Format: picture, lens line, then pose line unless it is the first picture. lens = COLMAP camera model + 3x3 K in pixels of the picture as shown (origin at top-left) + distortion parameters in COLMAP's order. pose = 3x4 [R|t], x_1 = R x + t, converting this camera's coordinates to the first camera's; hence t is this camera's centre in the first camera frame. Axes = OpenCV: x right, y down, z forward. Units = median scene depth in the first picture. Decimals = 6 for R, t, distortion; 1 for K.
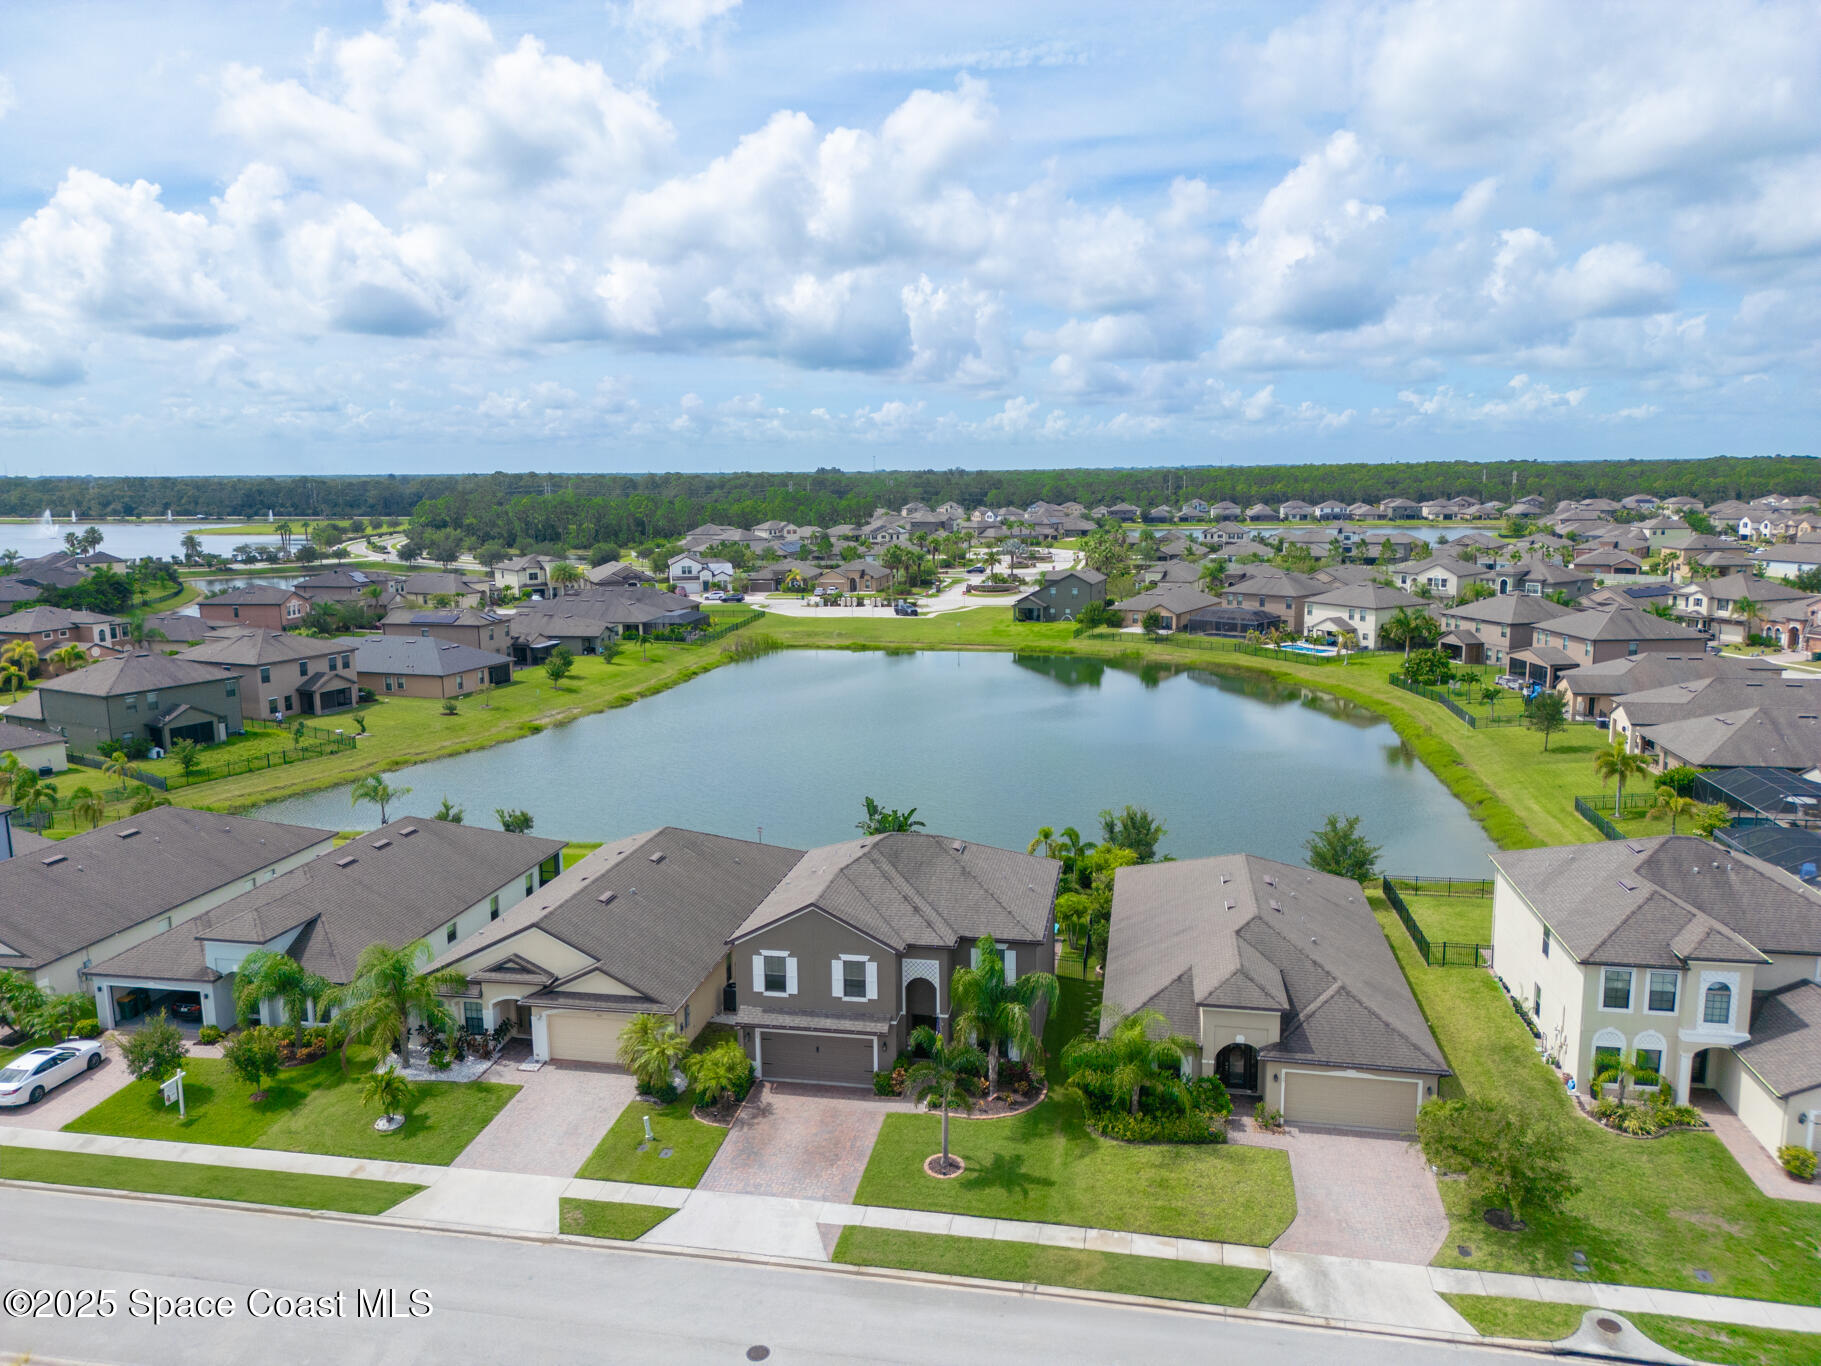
lens RADIAL K [[1279.3, 0, 910.5], [0, 1279.3, 683.0], [0, 0, 1]] dist [0.084429, -0.095023]
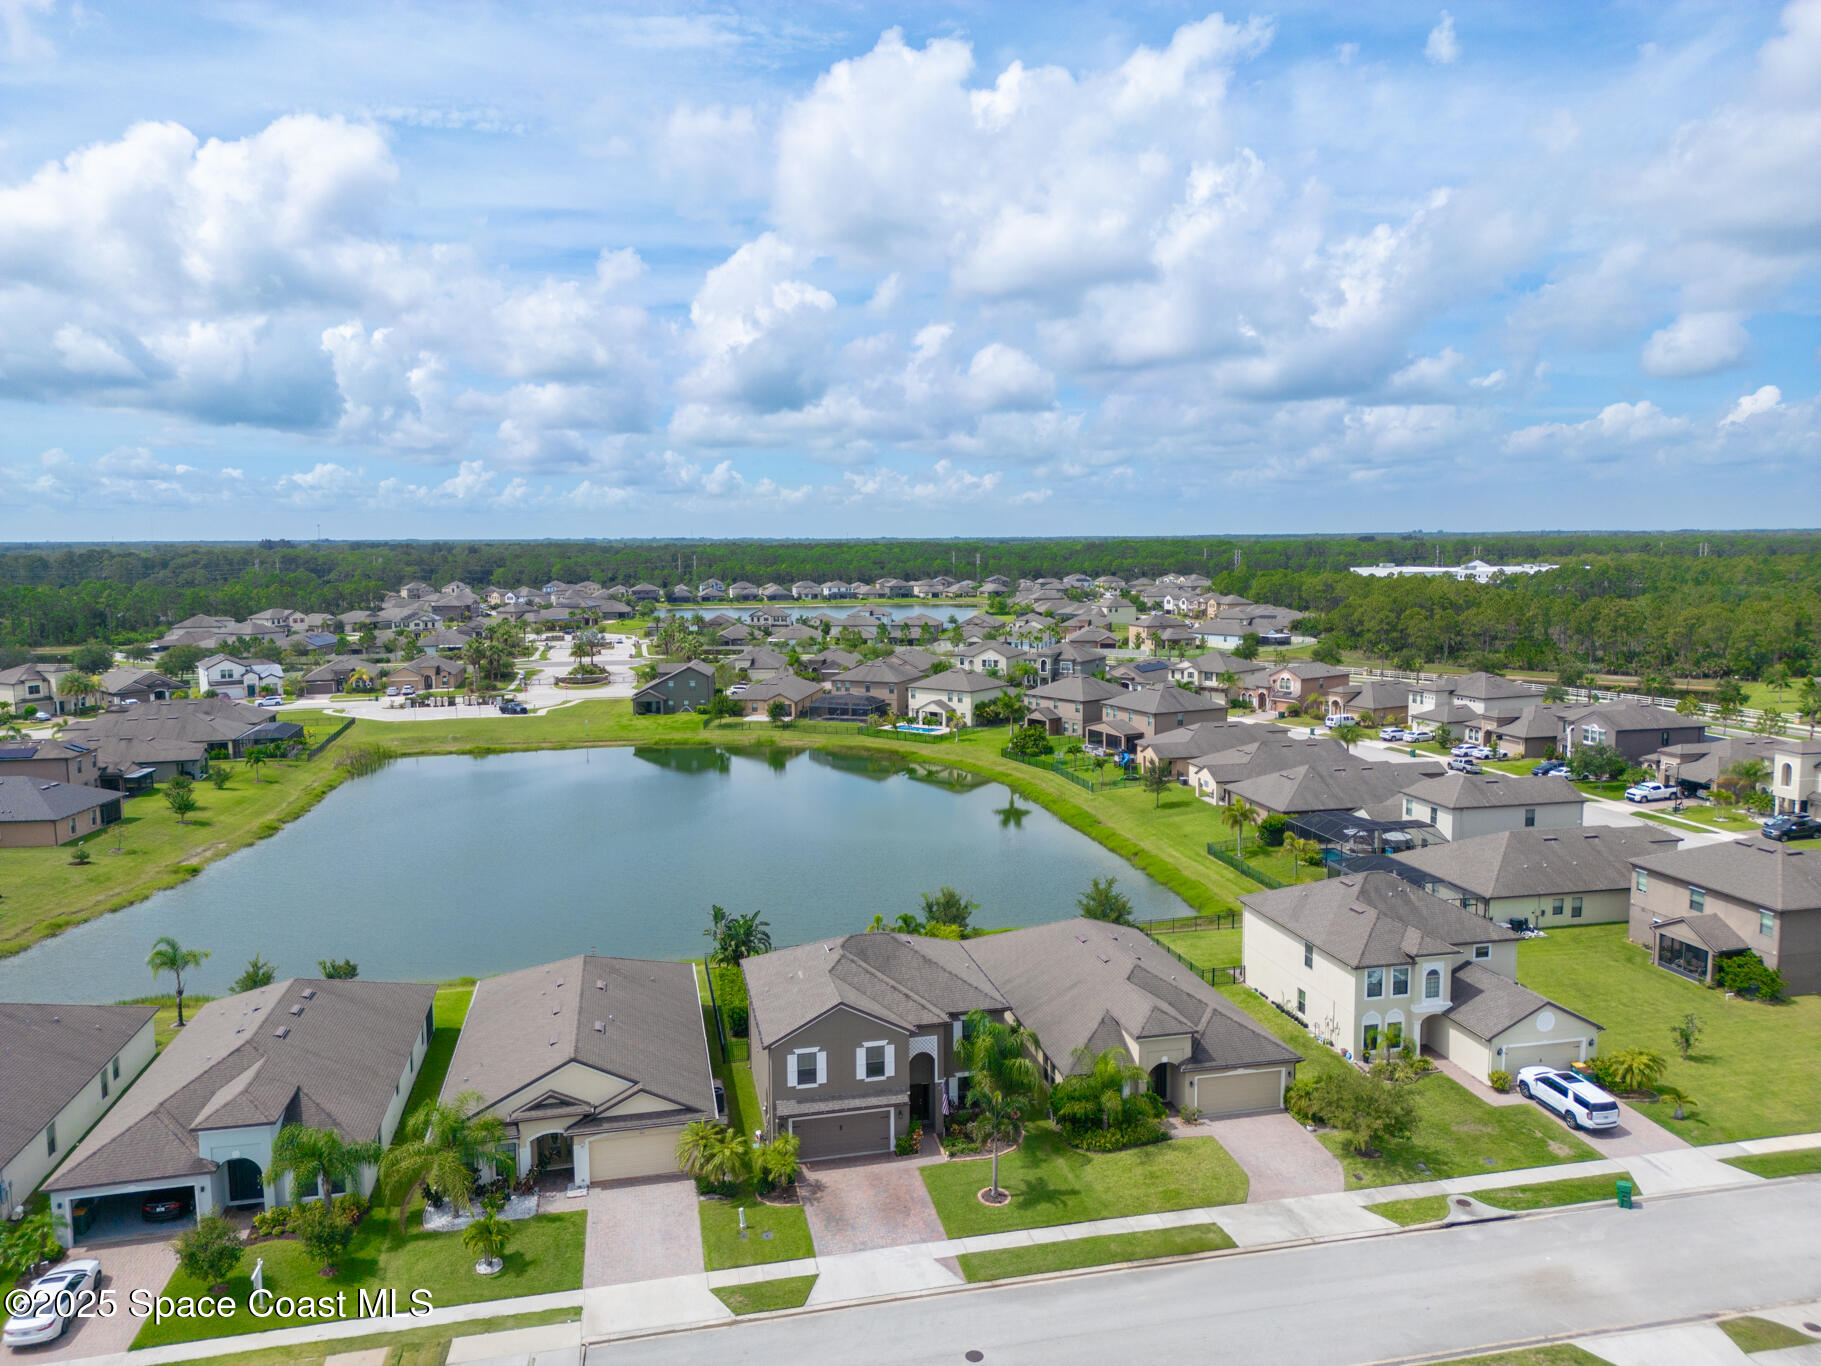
lens RADIAL K [[1278.1, 0, 913.4], [0, 1278.1, 677.7], [0, 0, 1]] dist [0.073684, -0.076357]
pose [[0.917936, -0.040435, 0.394663, -0.452570], [0.063183, 0.996996, -0.044809, -0.068052], [-0.391666, 0.066068, 0.917733, -0.134345]]
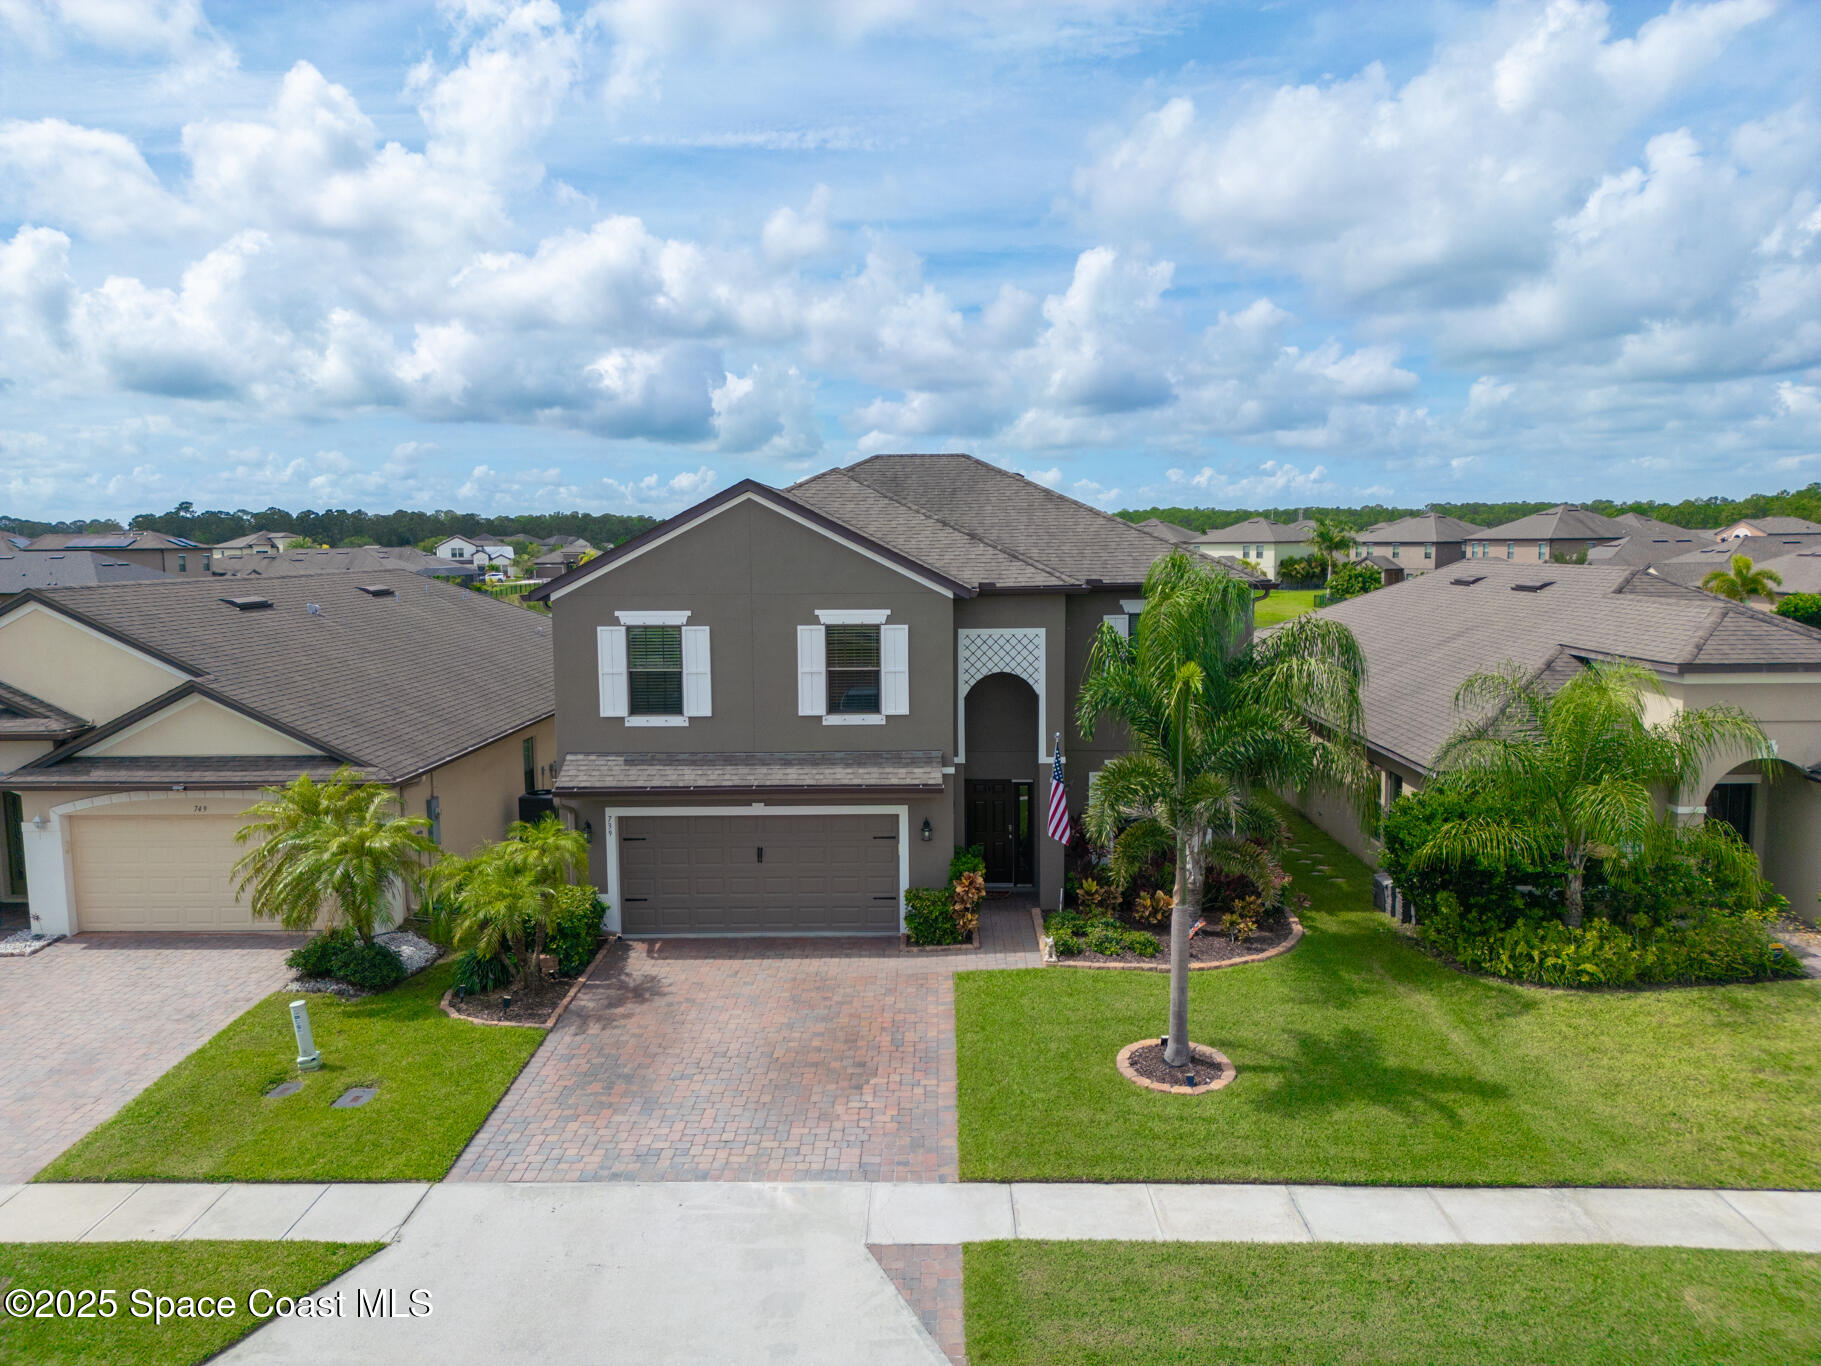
lens RADIAL K [[1278.1, 0, 913.4], [0, 1278.1, 677.7], [0, 0, 1]] dist [0.073684, -0.076357]
pose [[0.986437, -0.015717, 0.163384, -0.088384], [0.025204, 0.998104, -0.056153, 0.247333], [-0.162191, 0.059510, 0.984963, 0.568489]]
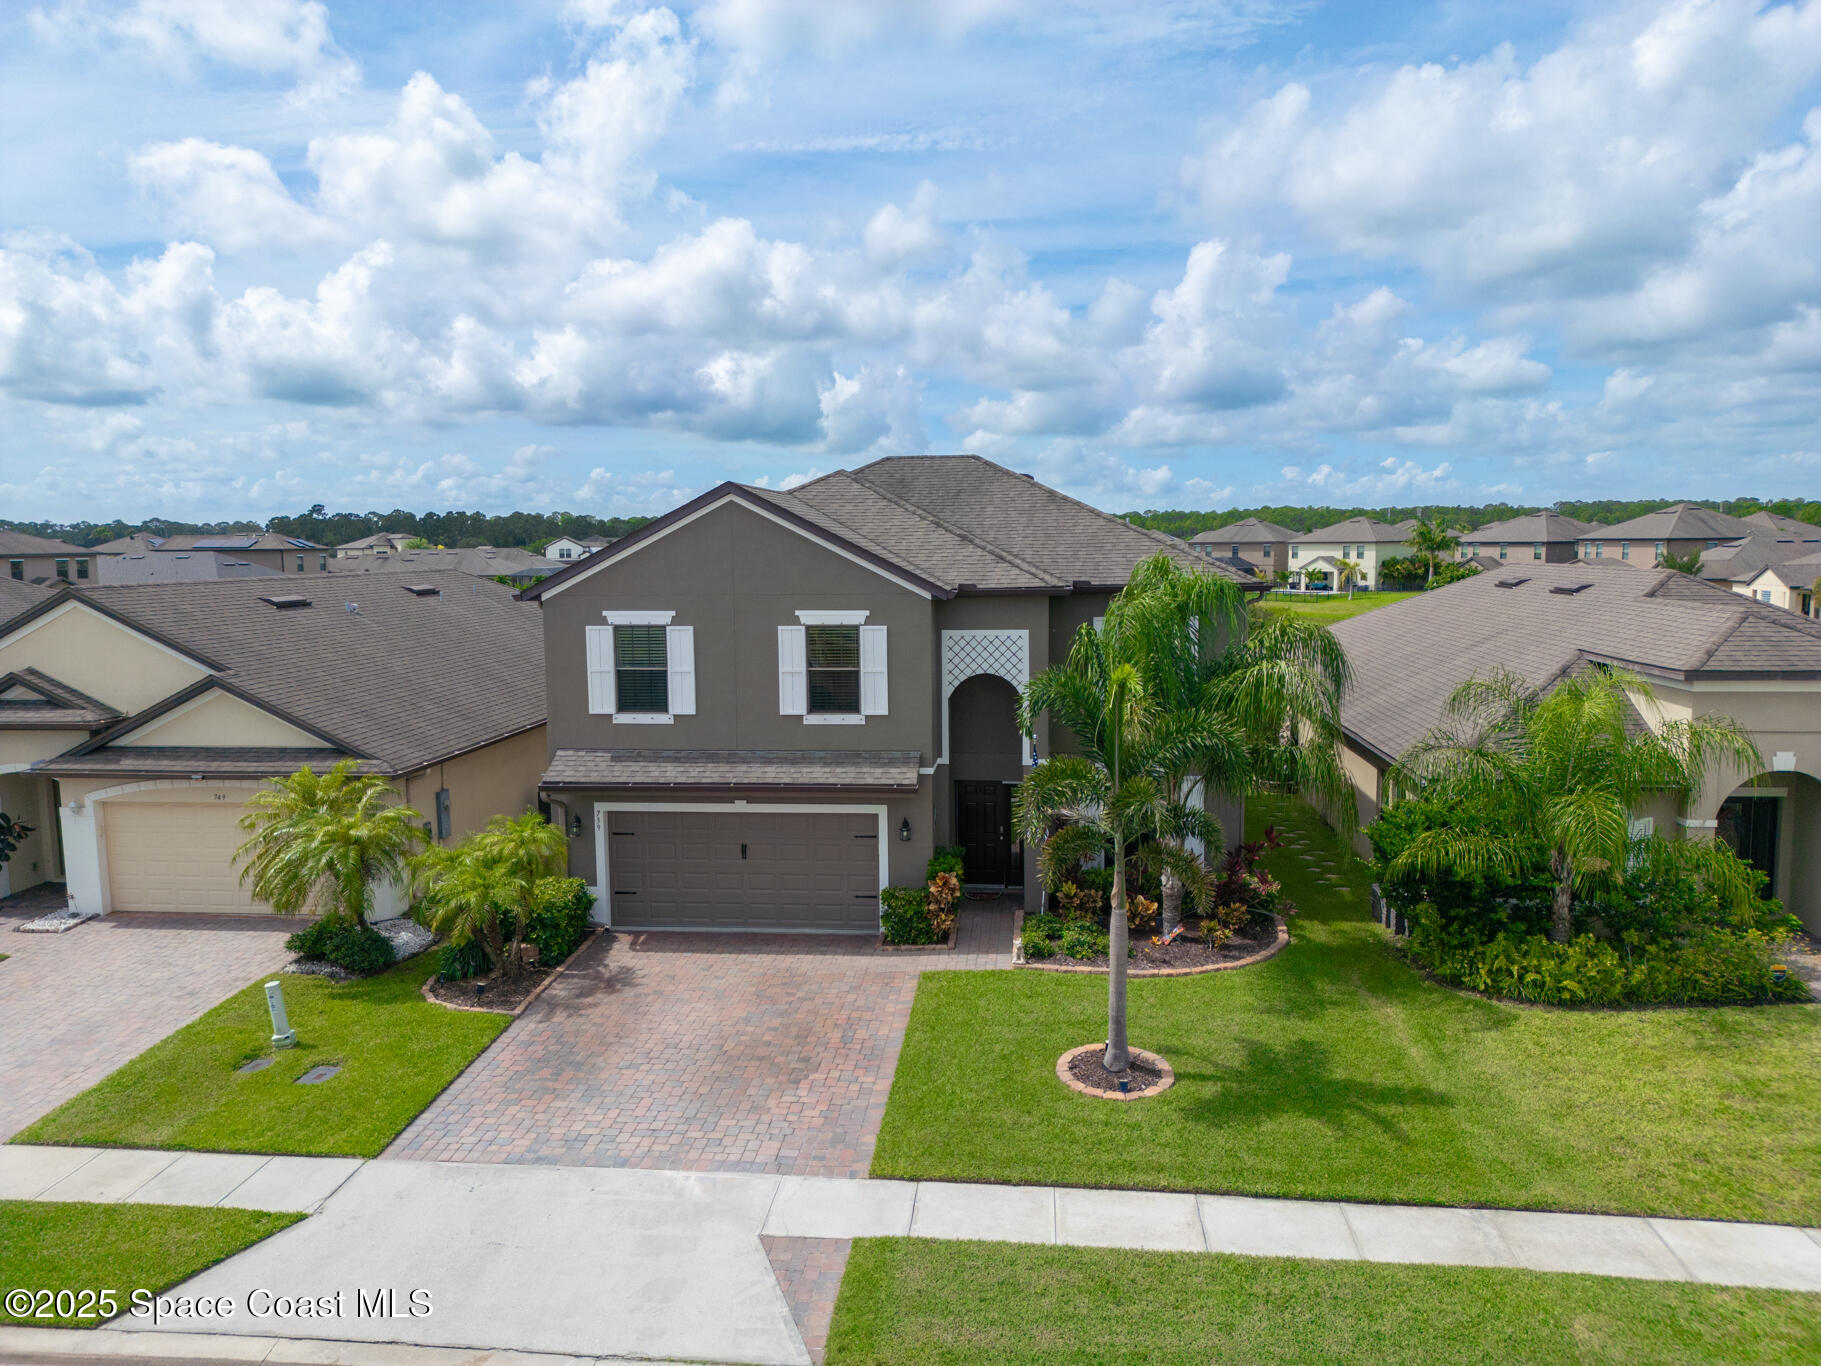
lens RADIAL K [[1278.1, 0, 913.4], [0, 1278.1, 677.7], [0, 0, 1]] dist [0.073684, -0.076357]
pose [[0.996677, -0.007257, 0.081137, -0.049389], [0.011964, 0.998263, -0.057688, 0.247988], [-0.080578, 0.058467, 0.995032, 0.561167]]
